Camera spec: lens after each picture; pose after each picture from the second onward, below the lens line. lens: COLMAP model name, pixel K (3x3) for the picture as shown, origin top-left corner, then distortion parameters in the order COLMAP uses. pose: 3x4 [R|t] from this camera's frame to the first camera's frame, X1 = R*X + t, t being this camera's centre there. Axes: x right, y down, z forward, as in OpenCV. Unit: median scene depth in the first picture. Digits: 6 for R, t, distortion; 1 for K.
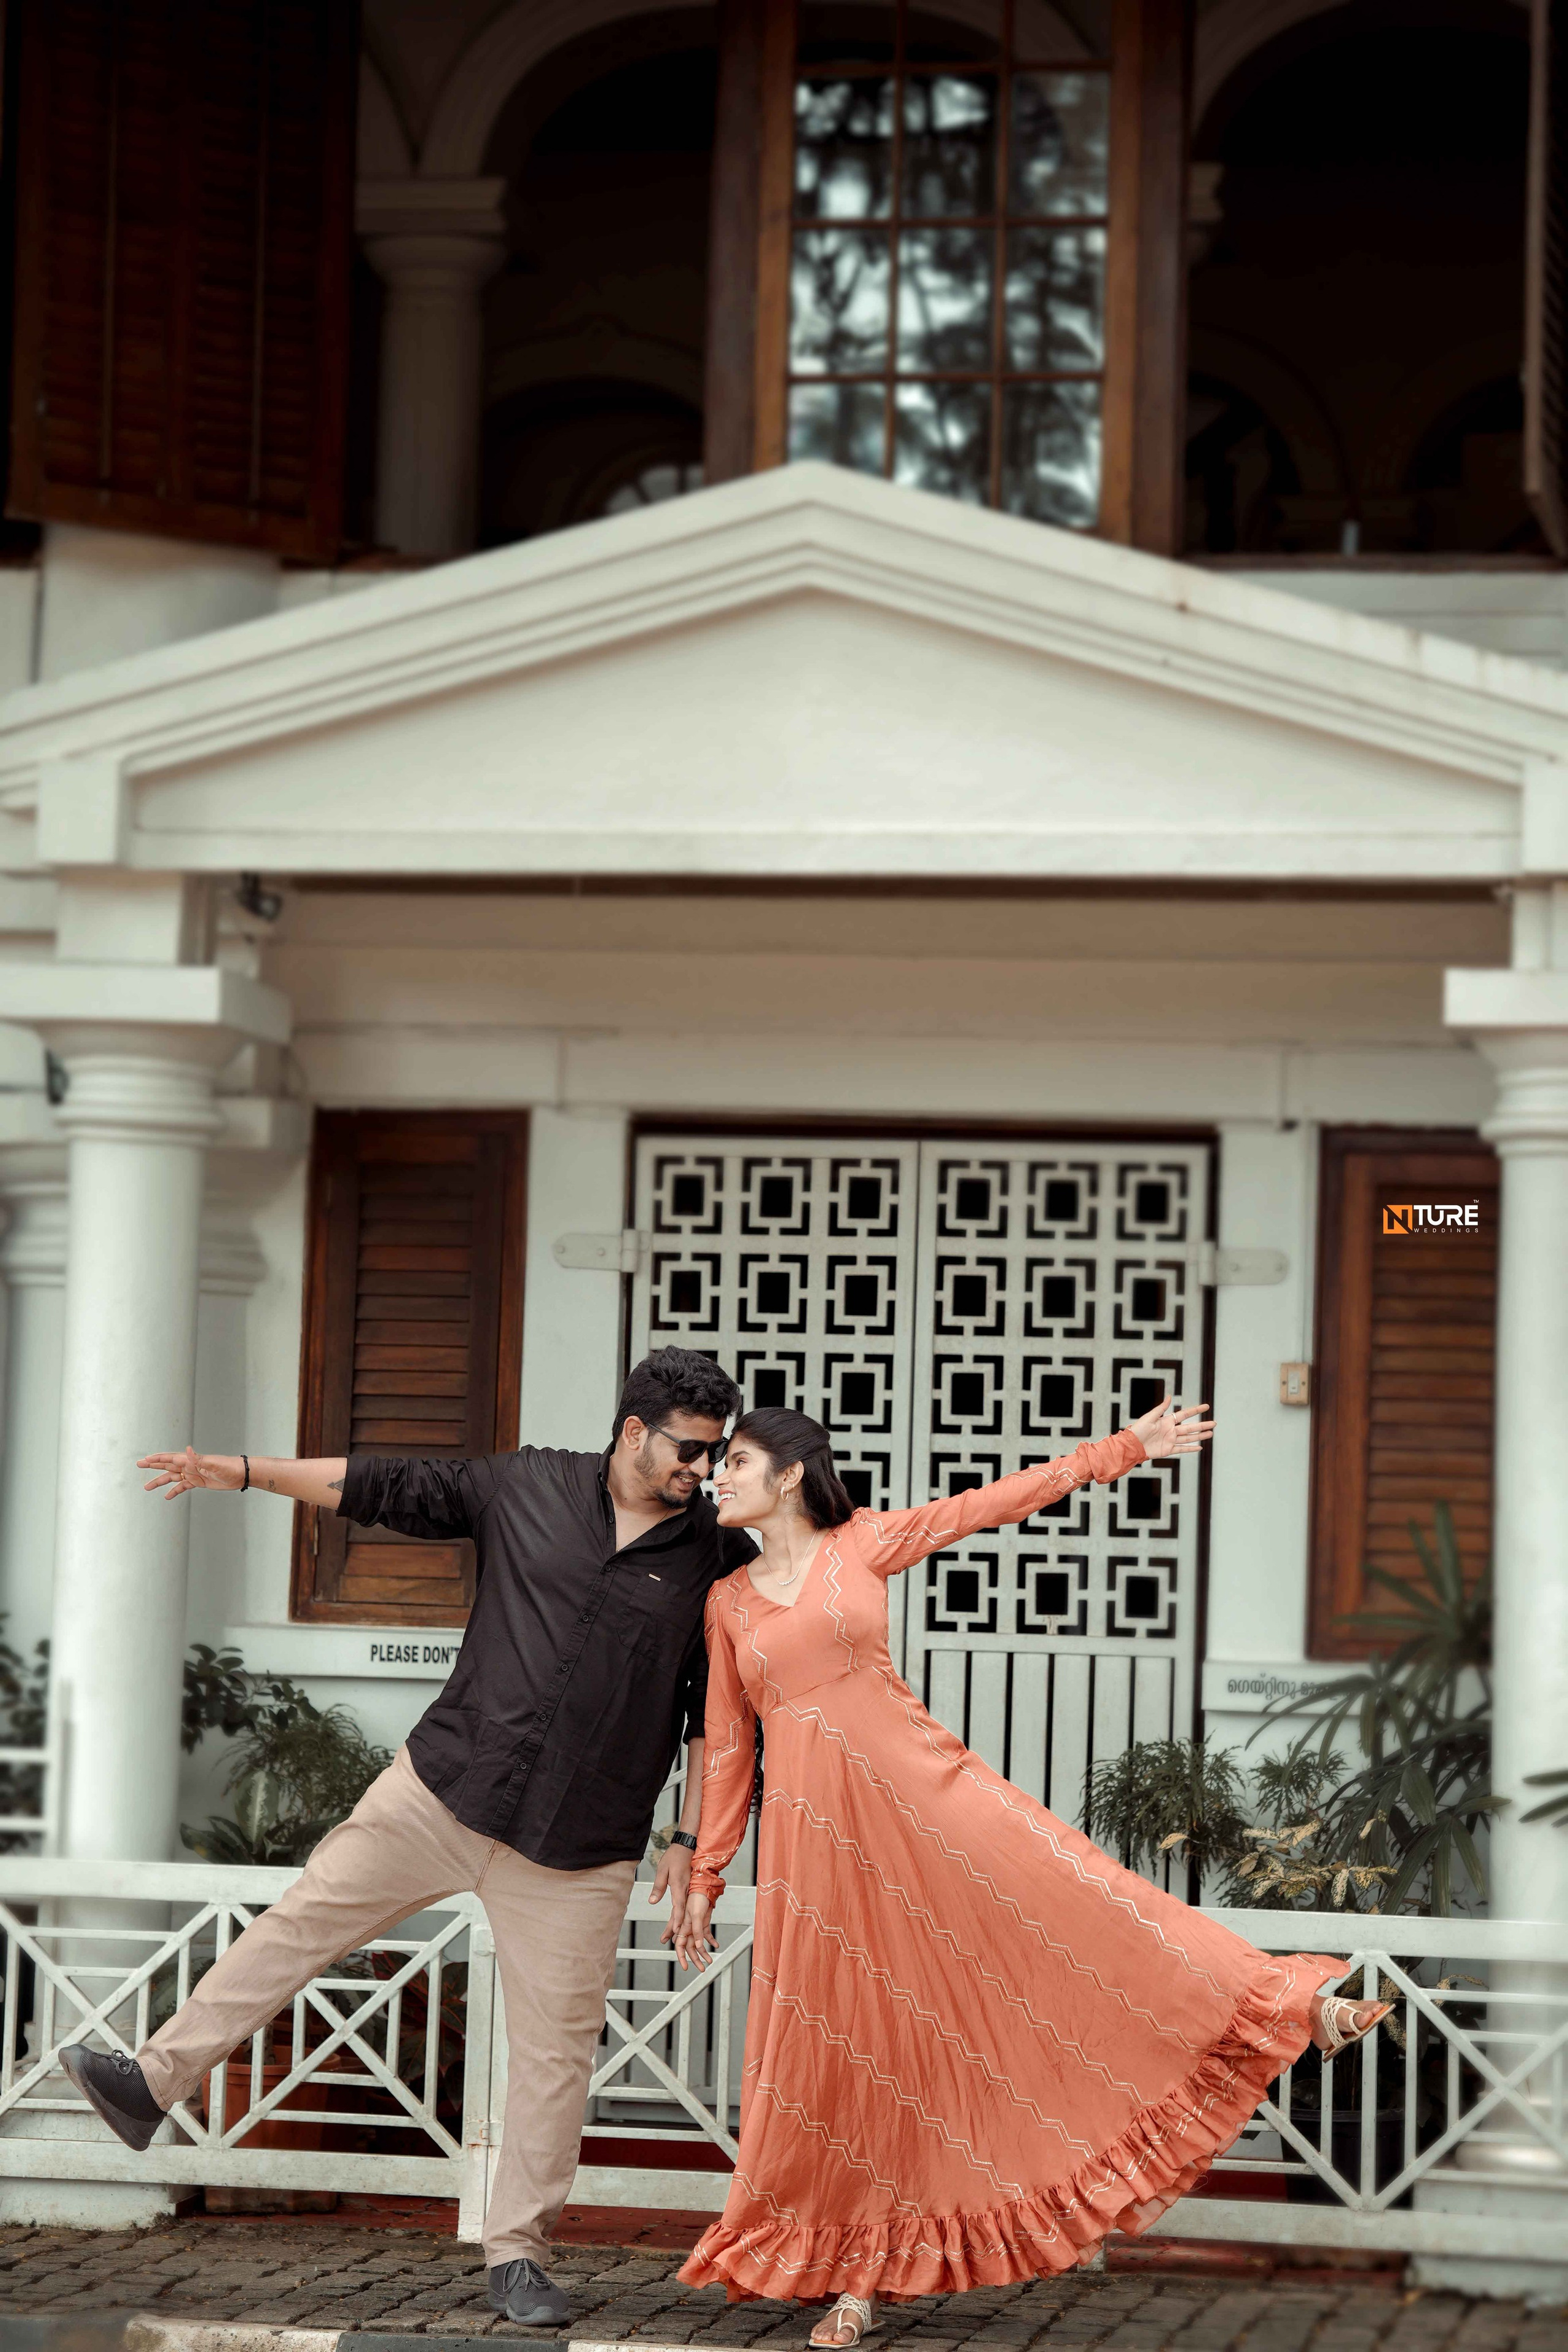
lens RADIAL K [[5997.0, 0, 789.8], [0, 5997.0, 1179.0], [0, 0, 1]] dist [0.034855, 0.000000]
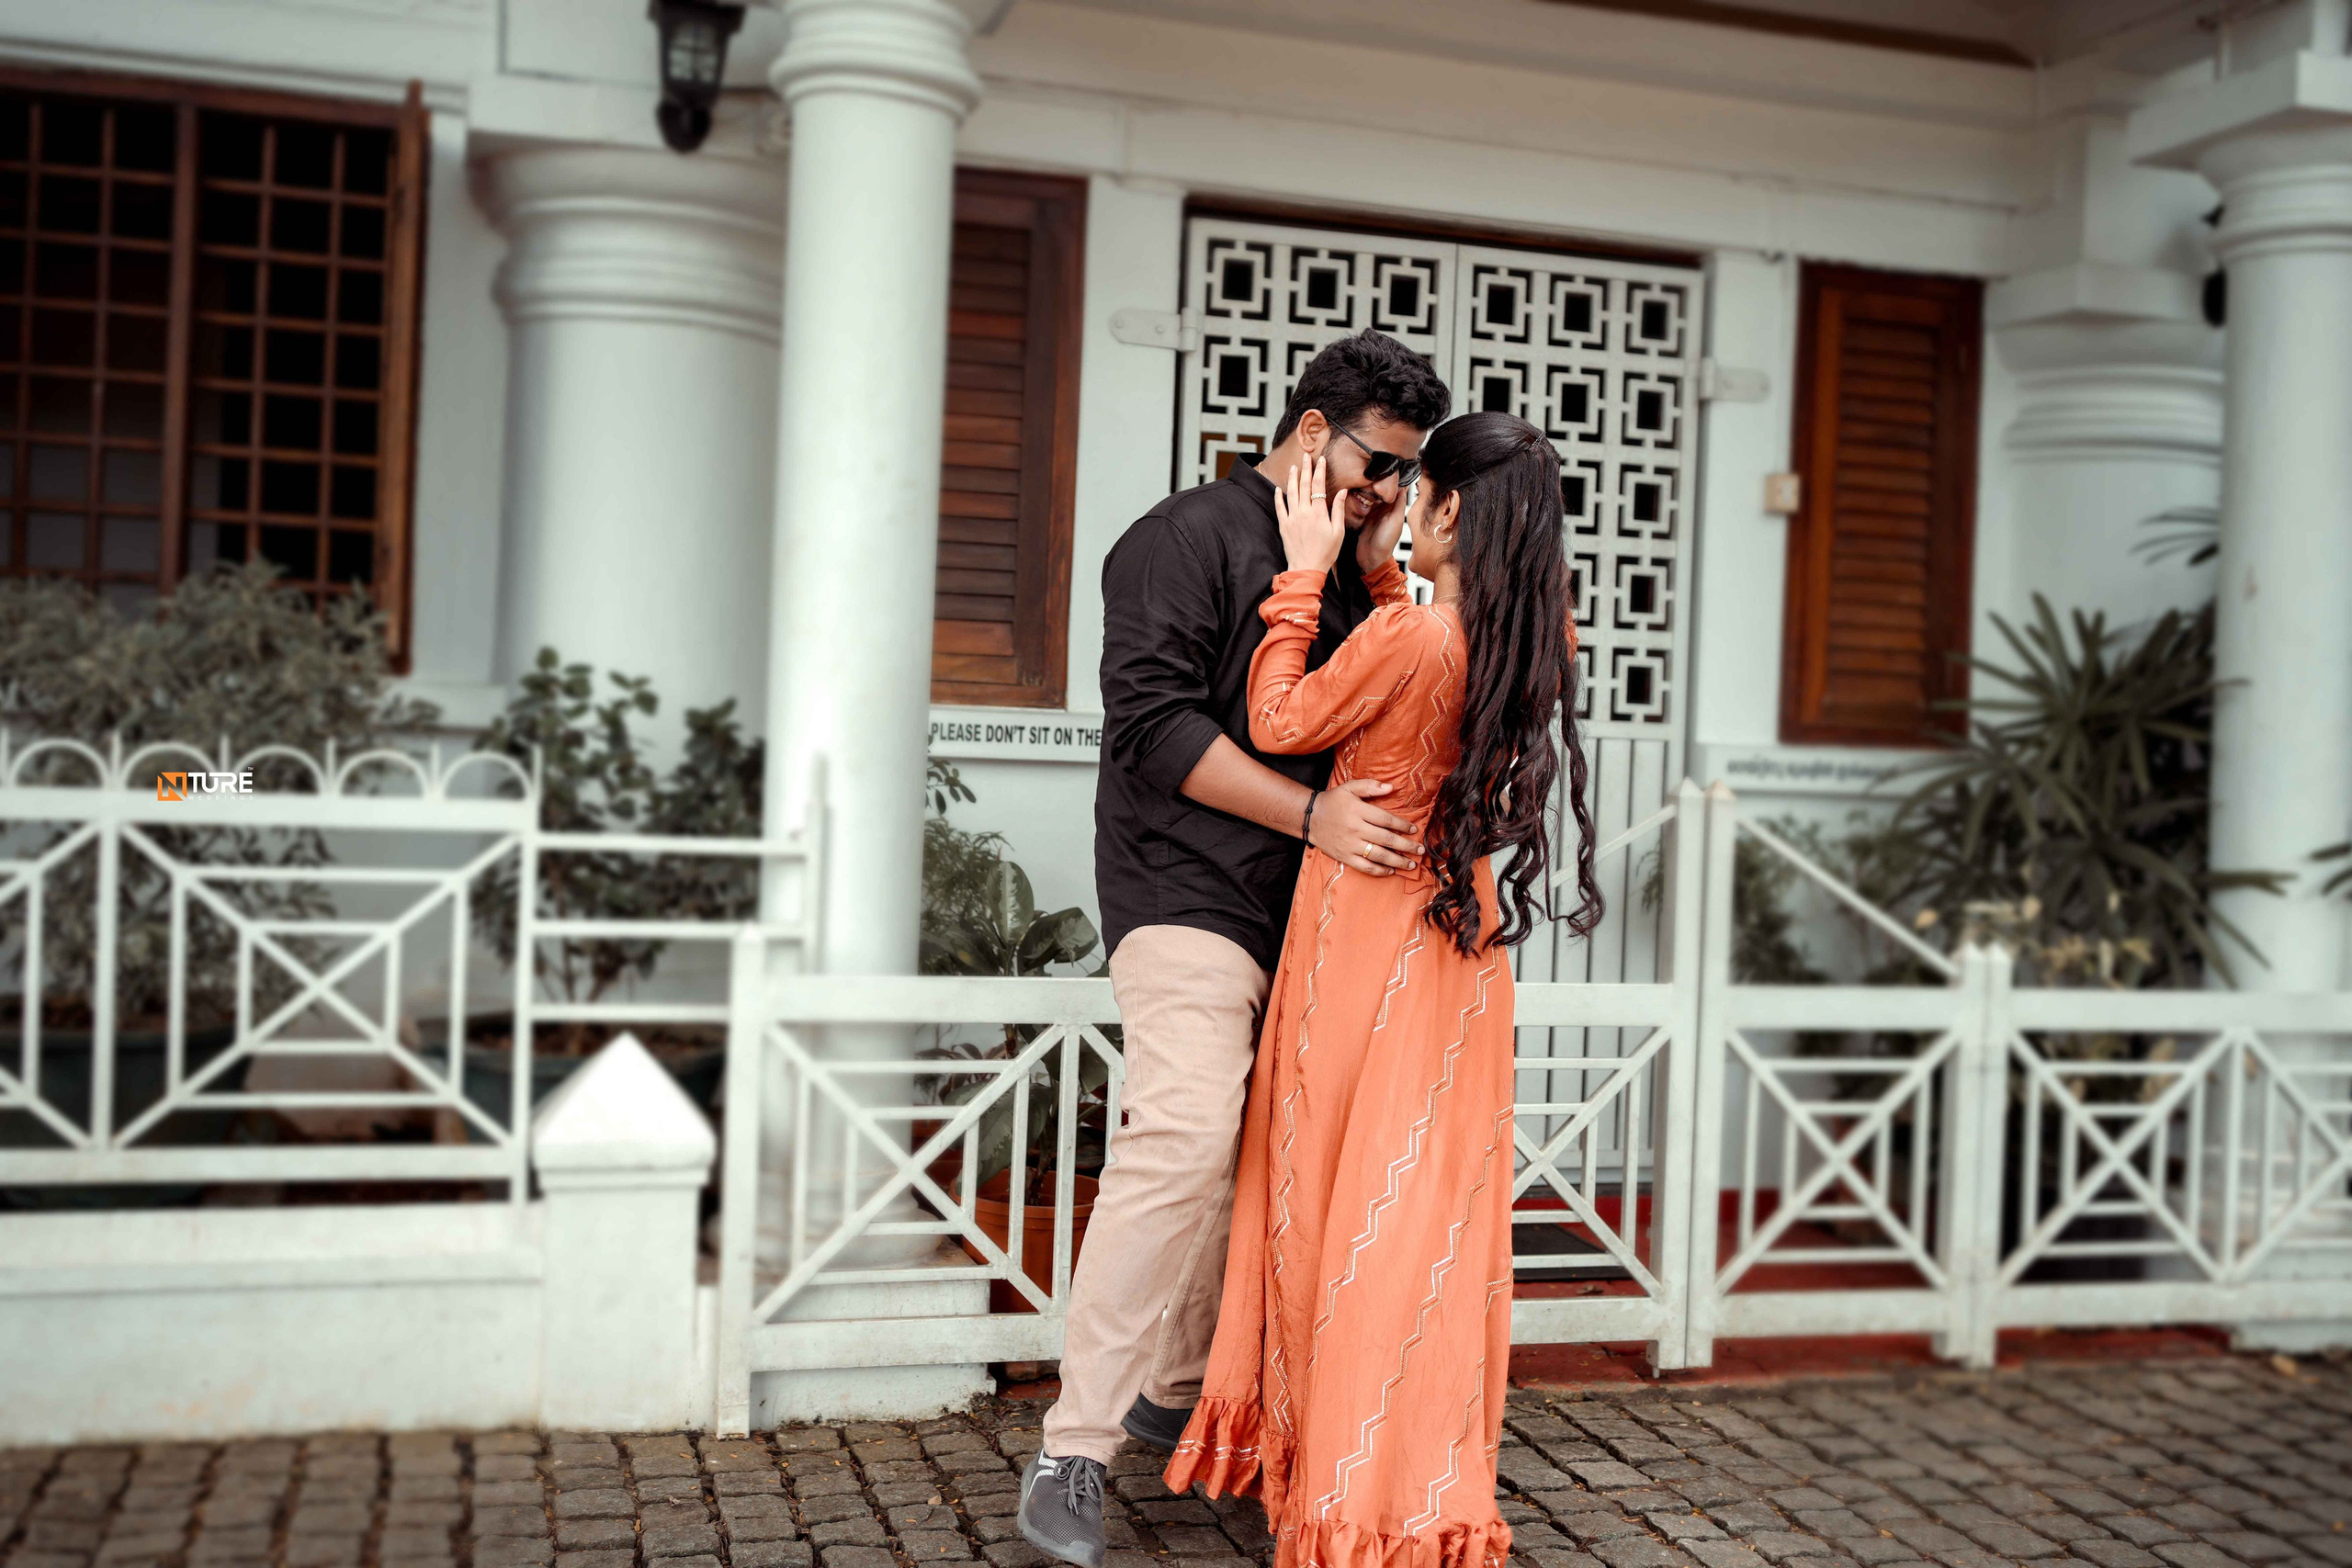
lens RADIAL K [[2404.7, 0, 1154.7], [0, 2404.7, 797.6], [0, 0, 1]] dist [0.013132, 0.000000]
pose [[0.882539, -0.003726, 0.470224, -0.222970], [-0.040278, 0.995695, 0.083486, 0.056919], [-0.468511, -0.092620, 0.878589, 0.654035]]
